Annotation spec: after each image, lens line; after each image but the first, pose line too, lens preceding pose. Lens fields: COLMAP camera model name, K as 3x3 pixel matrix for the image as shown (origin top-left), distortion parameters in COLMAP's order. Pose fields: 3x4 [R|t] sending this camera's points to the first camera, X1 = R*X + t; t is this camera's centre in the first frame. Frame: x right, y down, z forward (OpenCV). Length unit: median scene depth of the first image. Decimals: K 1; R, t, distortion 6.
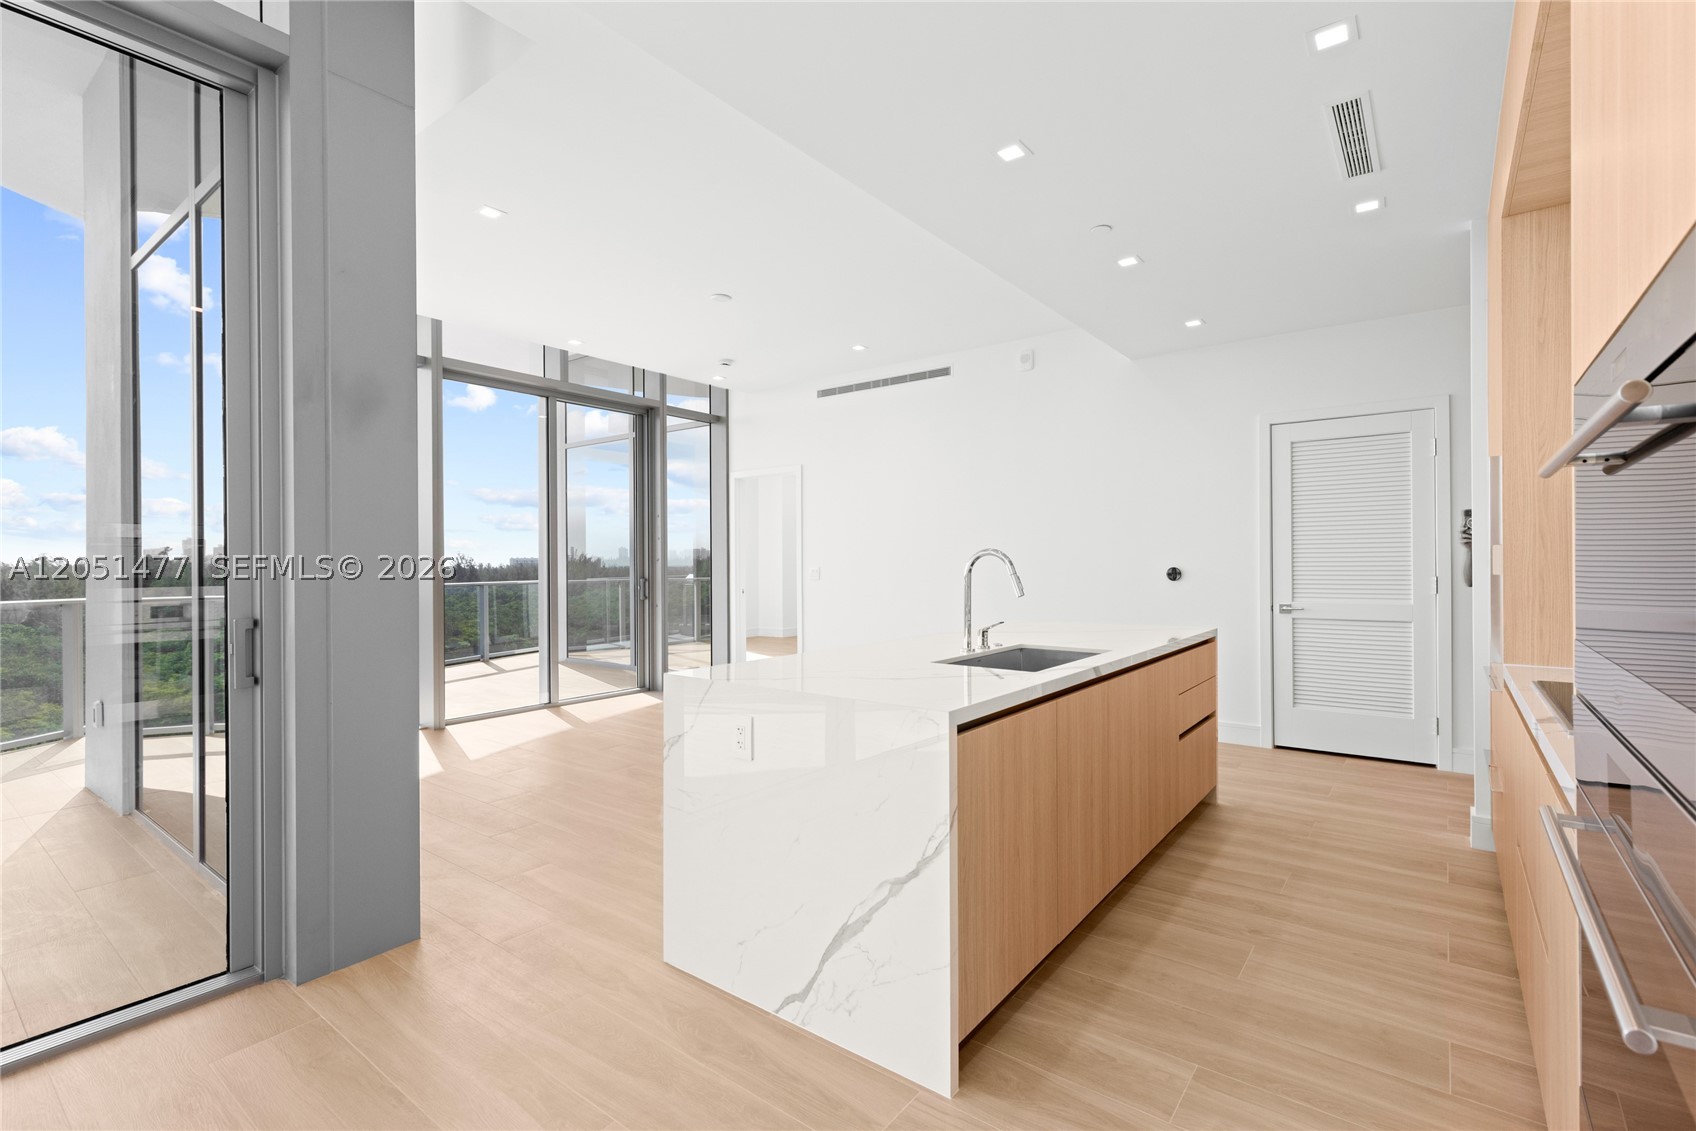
lens RADIAL K [[768.2, 0, 854.2], [0, 768.2, 555.2], [0, 0, 1]] dist [0.004461, 0.000136]
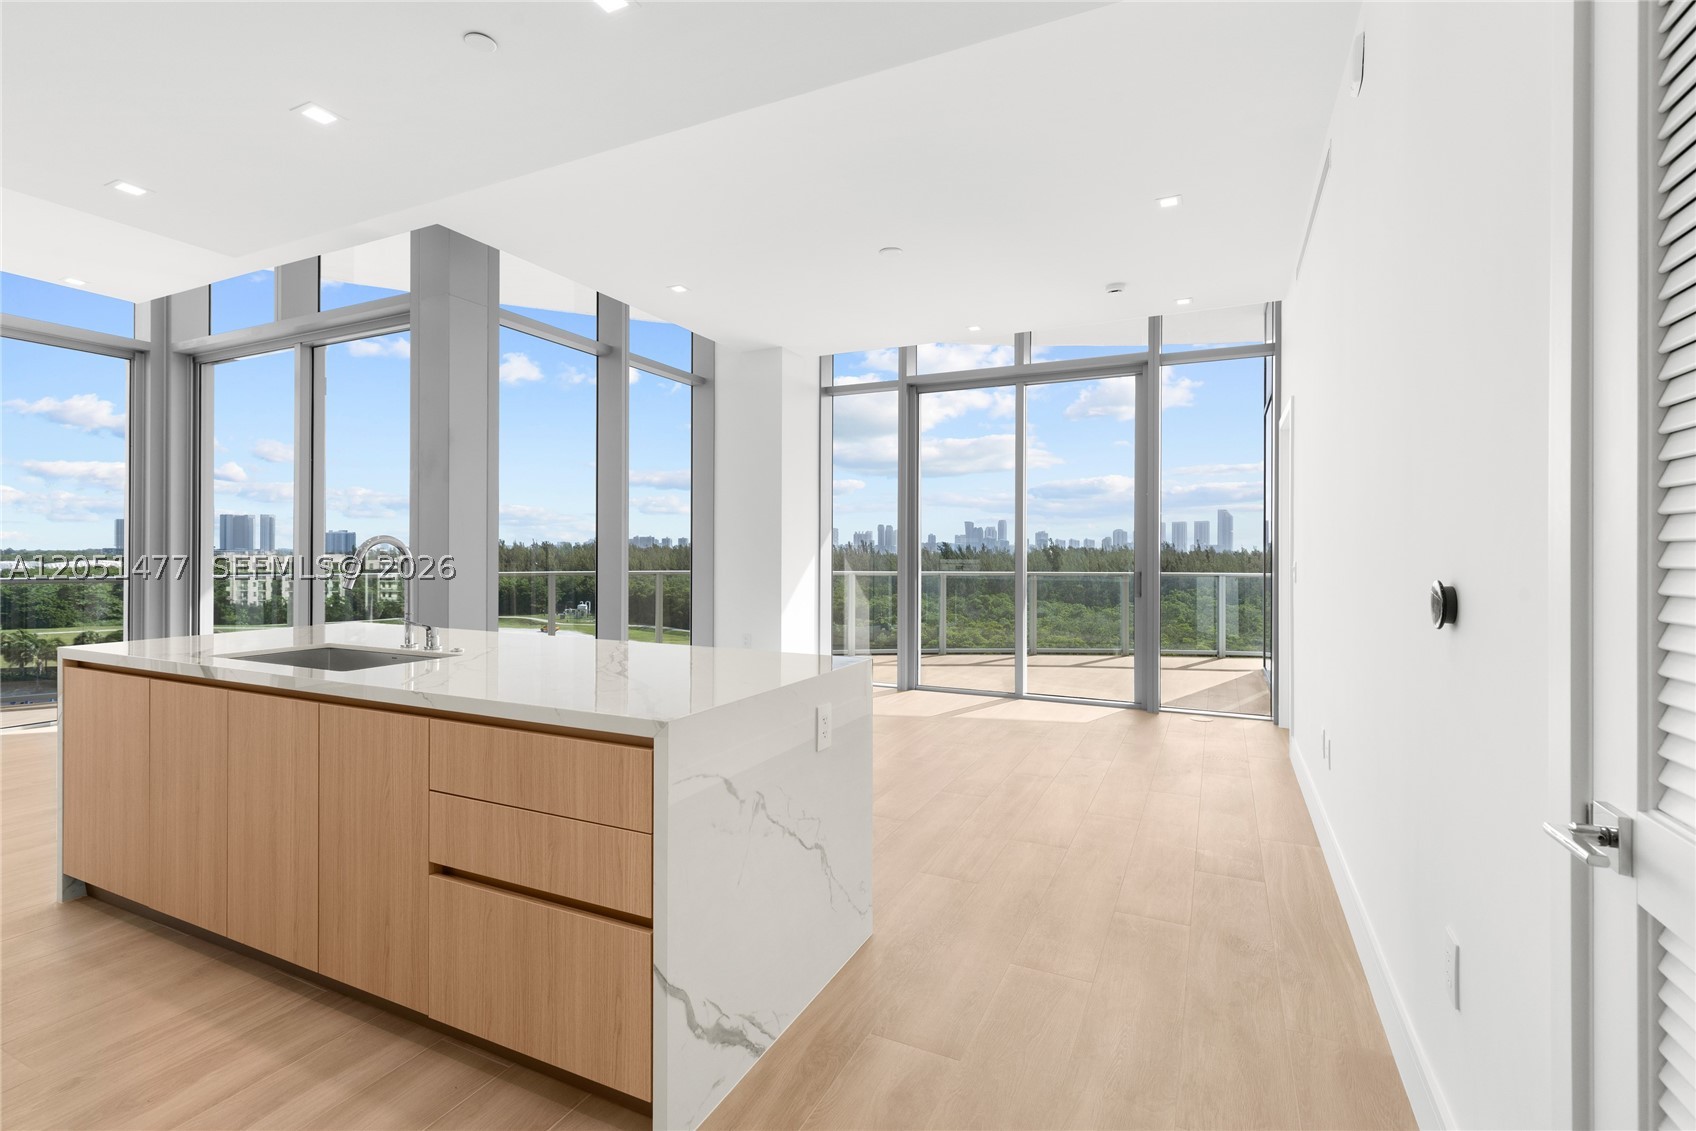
lens RADIAL K [[768.2, 0, 854.2], [0, 768.2, 555.2], [0, 0, 1]] dist [0.004461, 0.000136]
pose [[0.201867, 0.006707, -0.979390, 1.200051], [0.002384, 0.999970, 0.007339, 0.008917], [0.979410, -0.003816, 0.201845, 1.386856]]
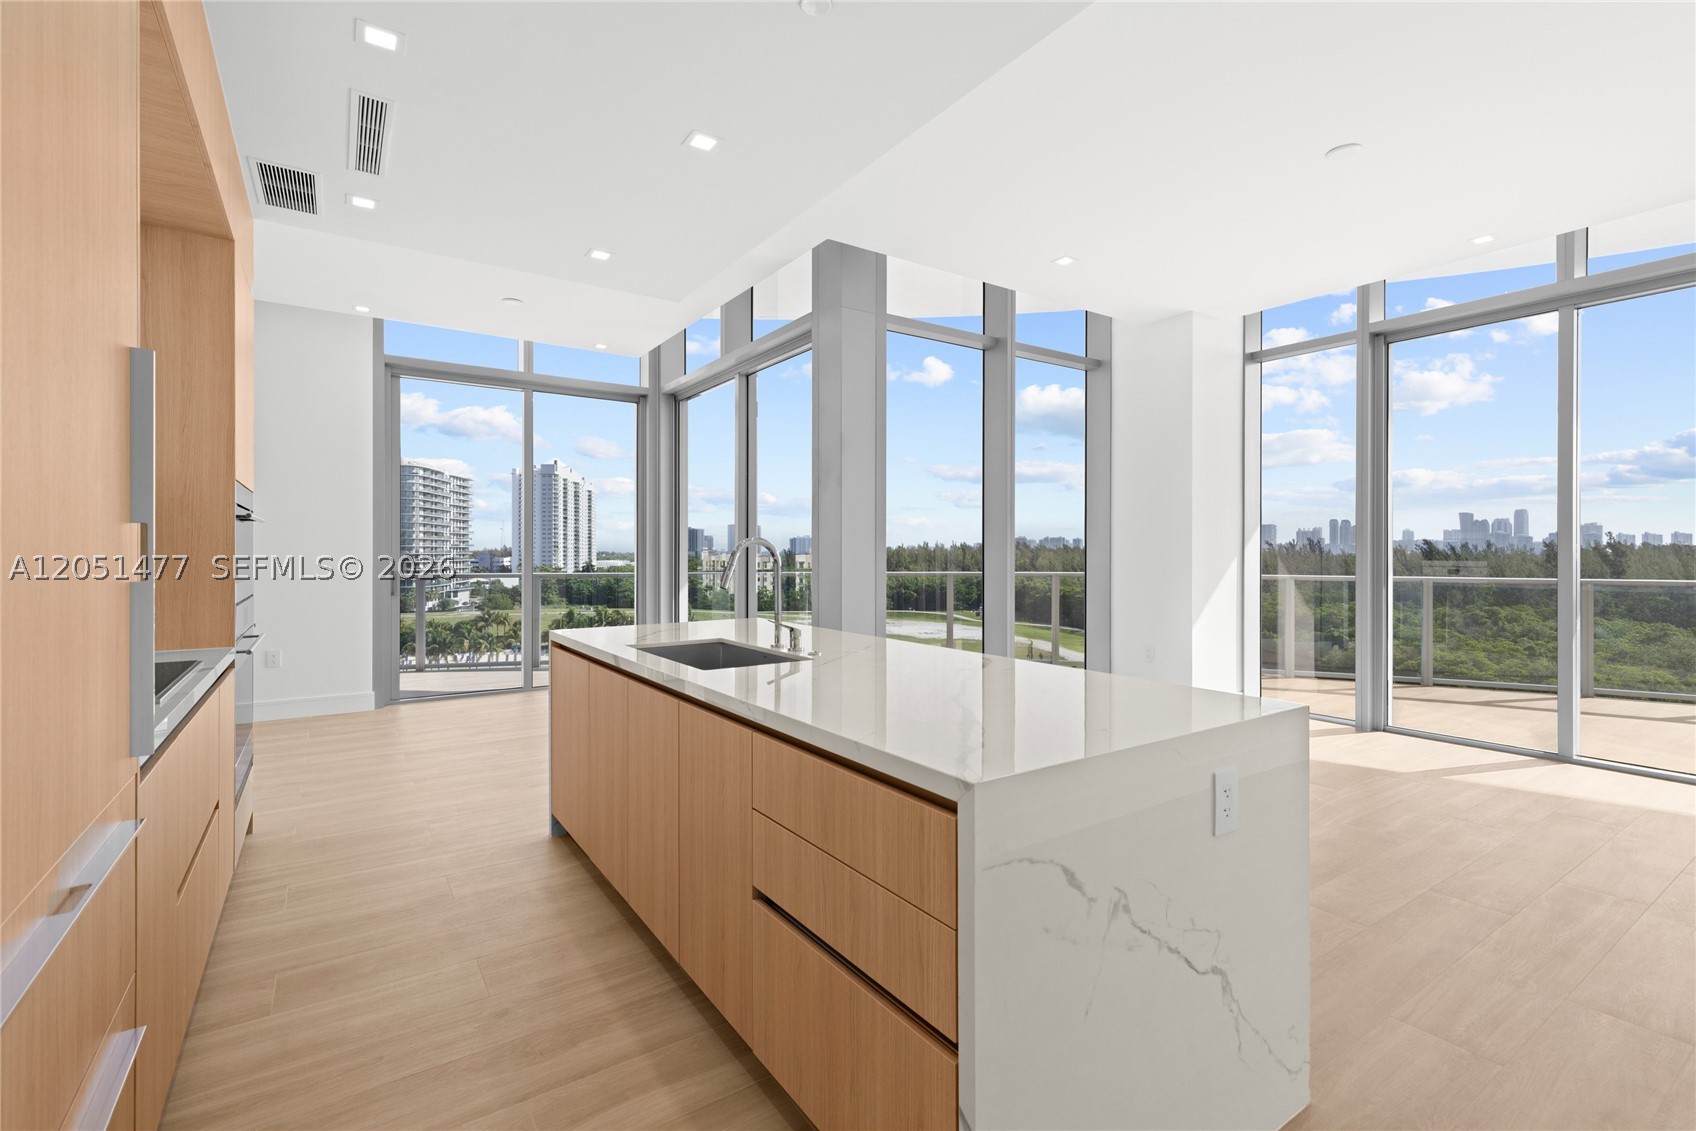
lens RADIAL K [[768.2, 0, 854.2], [0, 768.2, 555.2], [0, 0, 1]] dist [0.004461, 0.000136]
pose [[-0.313887, 0.005973, -0.949442, 1.041885], [0.007090, 0.999967, 0.003947, 0.010039], [0.949434, -0.005493, -0.313919, 1.432543]]
